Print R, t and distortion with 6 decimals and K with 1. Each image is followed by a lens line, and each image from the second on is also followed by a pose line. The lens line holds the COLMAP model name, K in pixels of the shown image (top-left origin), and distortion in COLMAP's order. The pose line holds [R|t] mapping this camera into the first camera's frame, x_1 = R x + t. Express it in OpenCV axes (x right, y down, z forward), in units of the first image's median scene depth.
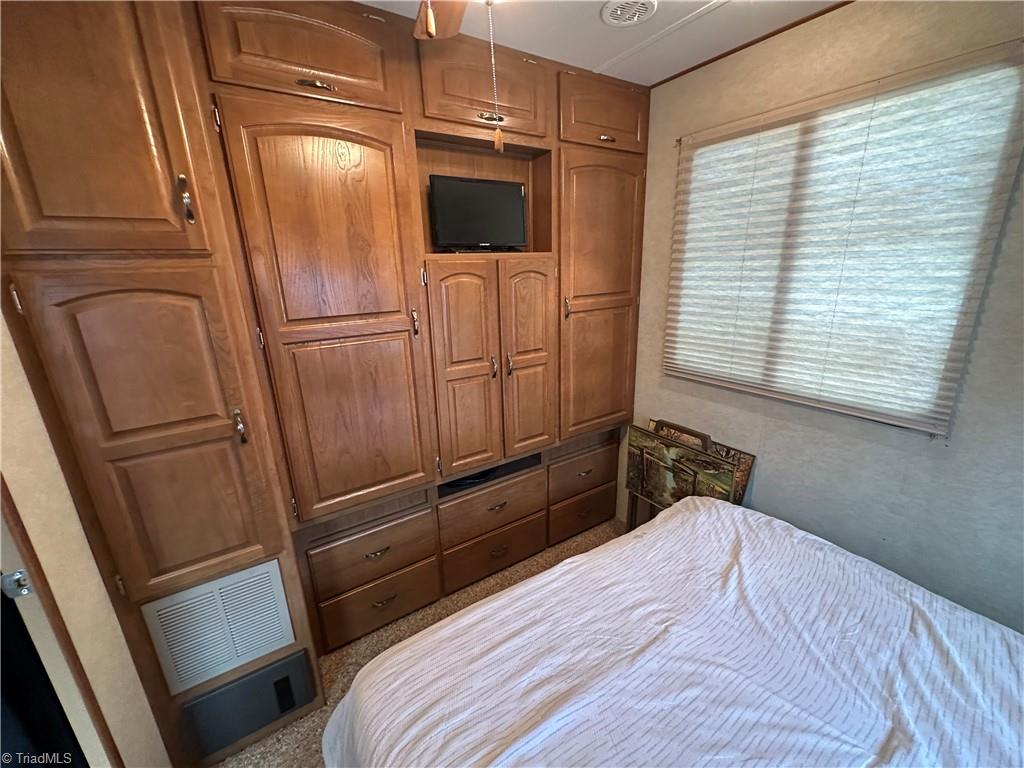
lens RADIAL K [[410.5, 0, 511.6], [0, 410.5, 383.3], [0, 0, 1]] dist [-0.007008, 0.001526]
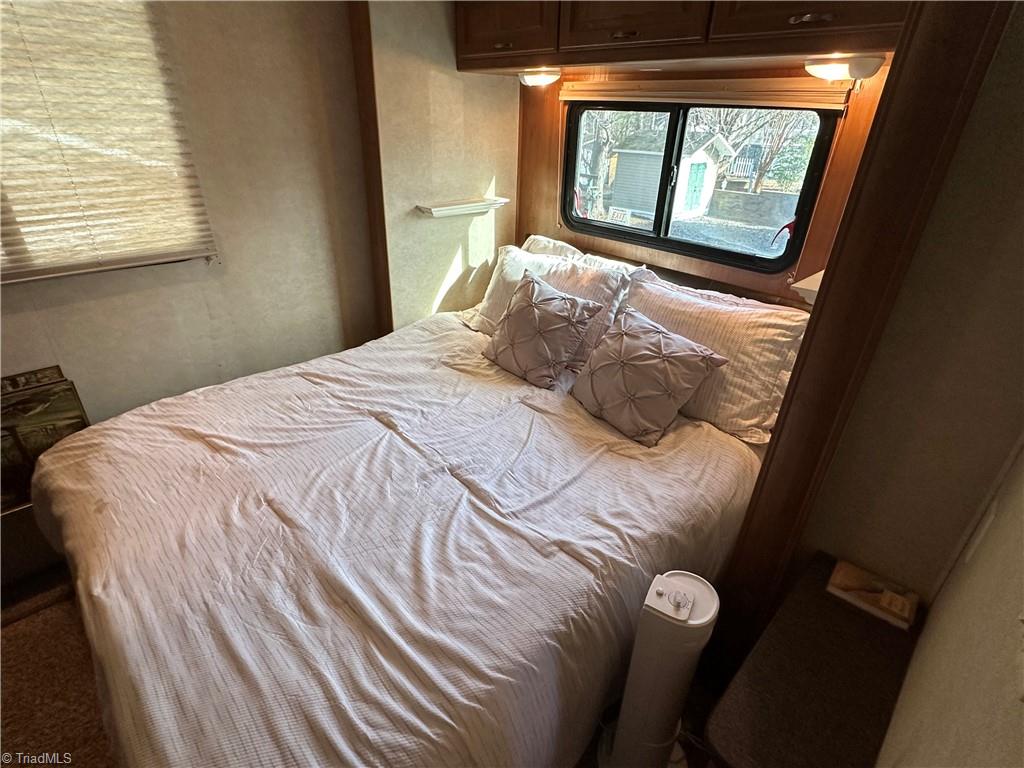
lens RADIAL K [[513.4, 0, 514.2], [0, 513.4, 382.8], [0, 0, 1]] dist [-0.001661, 0.002174]
pose [[-0.188286, -0.435594, 0.880231, -0.590505], [0.247889, 0.846164, 0.471760, -0.046271], [-0.950315, 0.307026, -0.051342, 0.392343]]
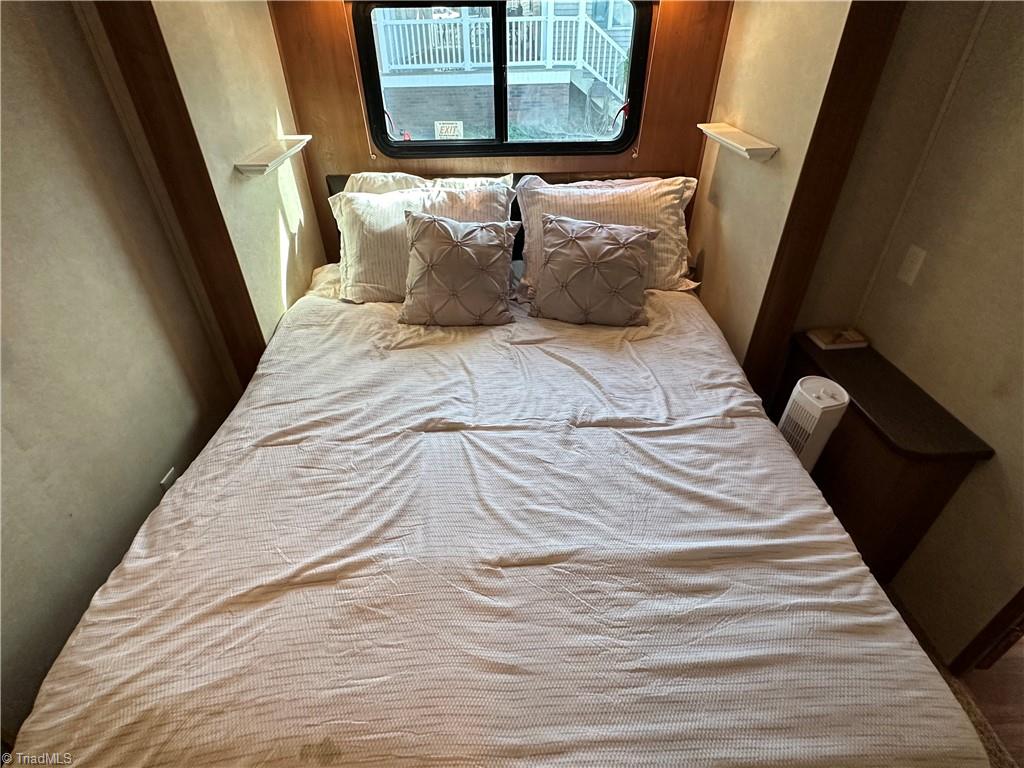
lens RADIAL K [[513.4, 0, 511.9], [0, 513.4, 380.7], [0, 0, 1]] dist [-0.001661, 0.002174]
pose [[-0.847757, -0.273191, 0.454615, 0.023684], [0.182935, 0.653934, 0.734102, -0.261850], [-0.497838, 0.705505, -0.504401, 1.099752]]
